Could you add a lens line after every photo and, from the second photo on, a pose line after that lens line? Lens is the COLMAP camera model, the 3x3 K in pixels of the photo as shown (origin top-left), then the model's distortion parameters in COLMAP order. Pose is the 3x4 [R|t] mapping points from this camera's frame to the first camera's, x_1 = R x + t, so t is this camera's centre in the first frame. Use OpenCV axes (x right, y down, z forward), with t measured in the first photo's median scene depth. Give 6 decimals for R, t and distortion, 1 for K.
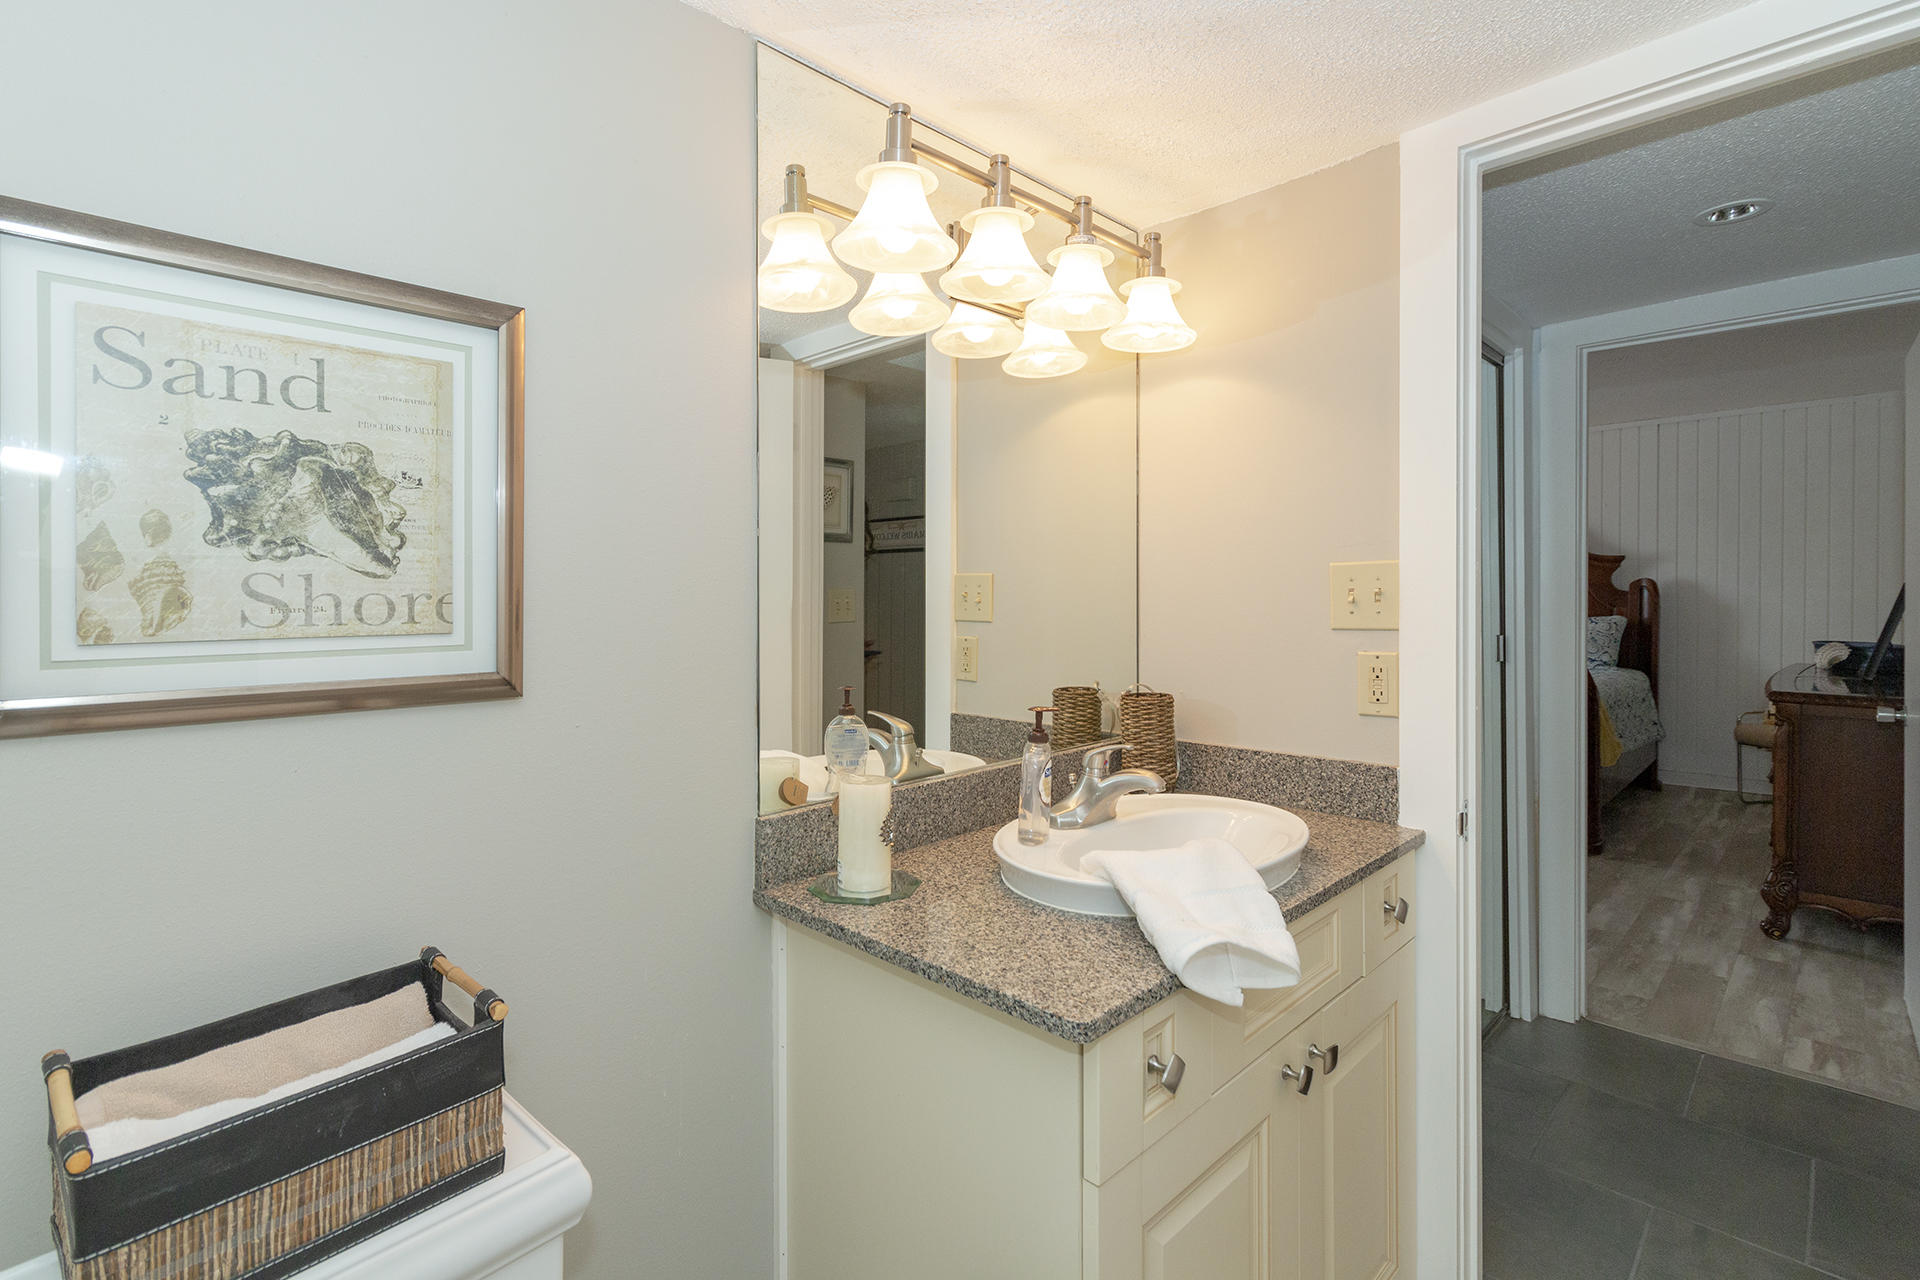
lens RADIAL K [[890.6, 0, 957.5], [0, 890.6, 601.7], [0, 0, 1]] dist [-0.002000, 0.000179]
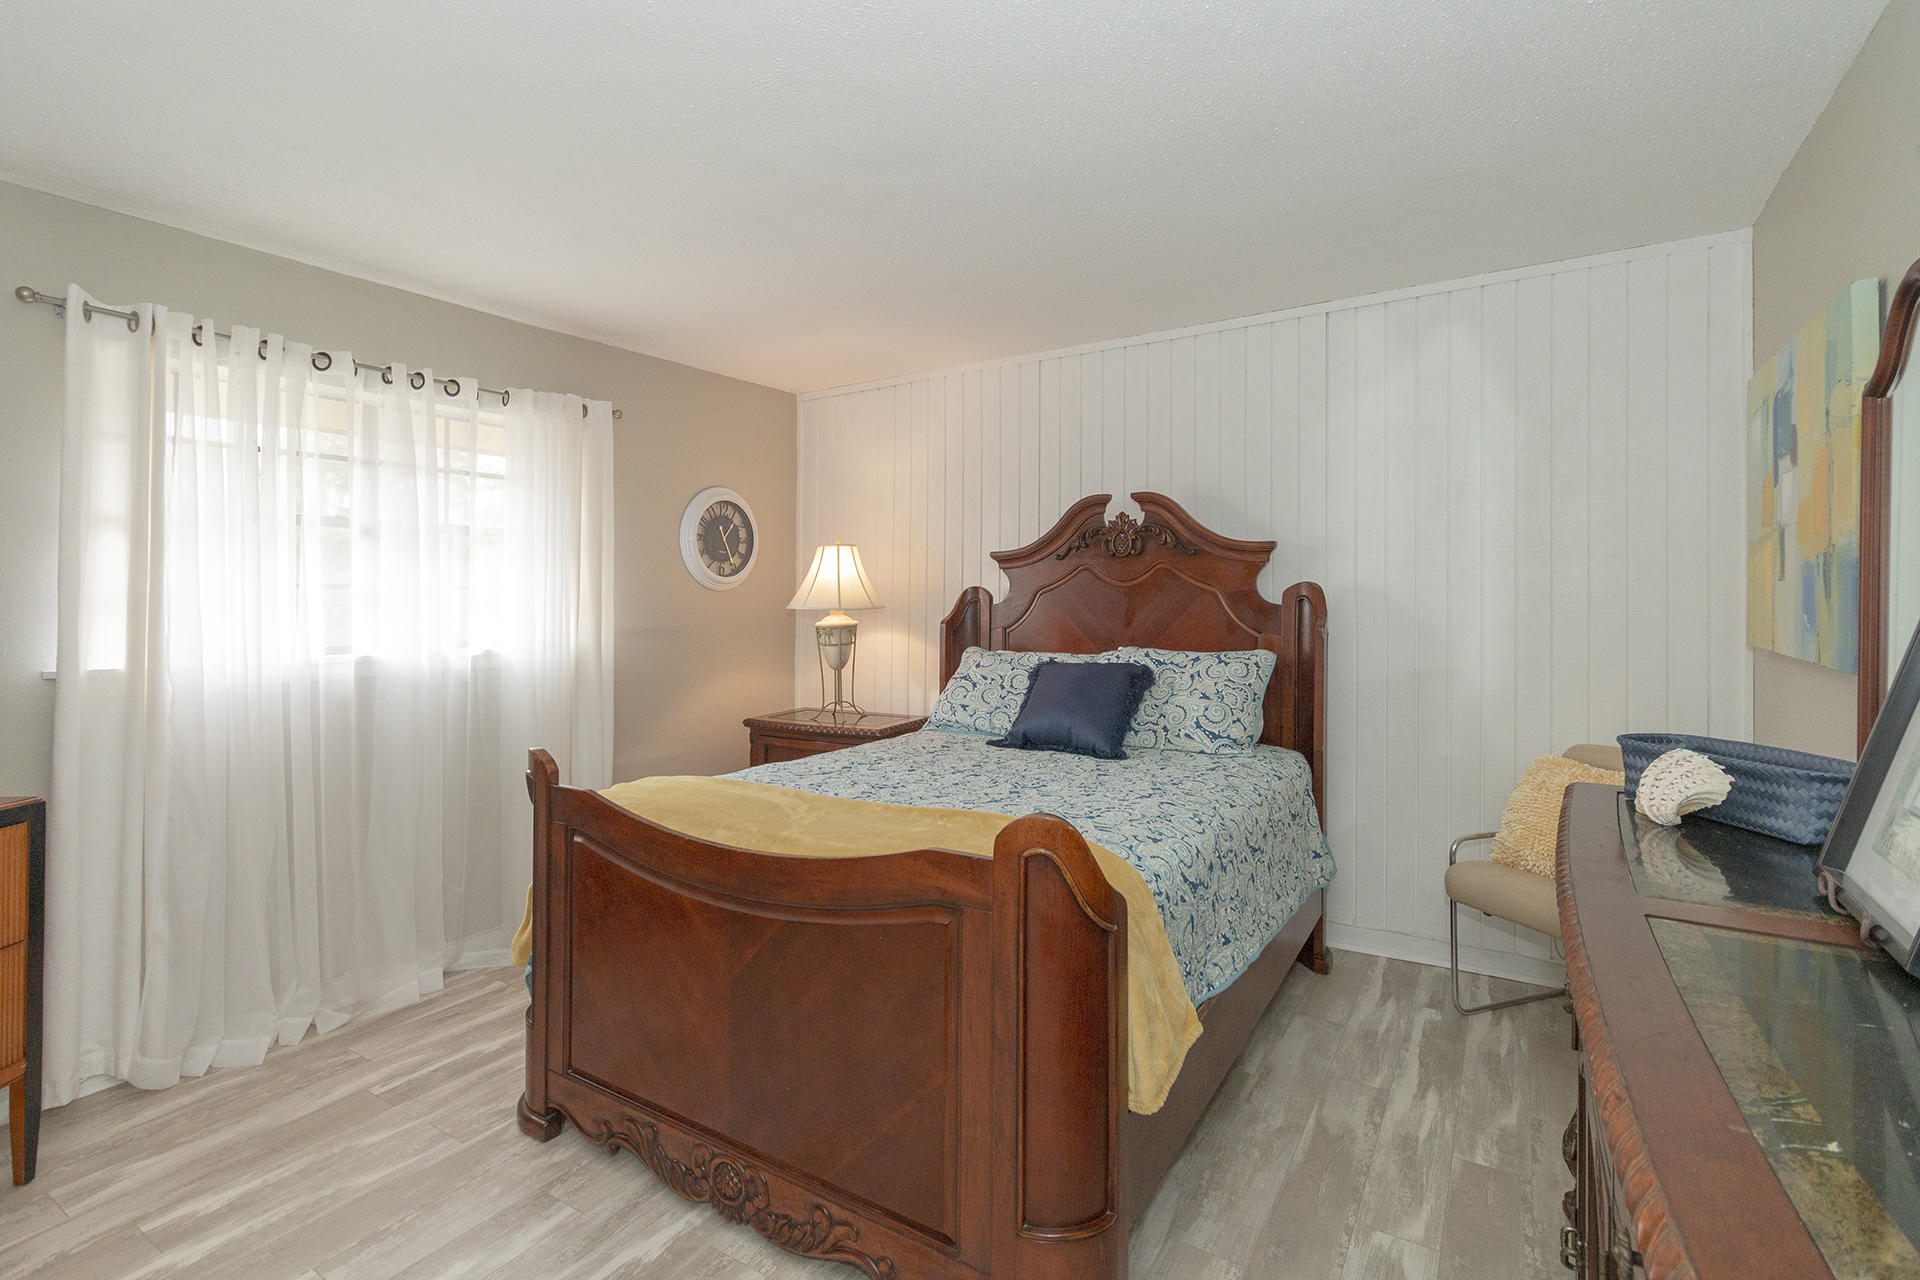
lens RADIAL K [[890.6, 0, 955.8], [0, 890.6, 600.9], [0, 0, 1]] dist [-0.002000, 0.000179]
pose [[0.973256, -0.000724, 0.229723, 0.773334], [0.002012, 0.999984, -0.005371, -0.021085], [-0.229716, 0.005689, 0.973241, 0.909630]]
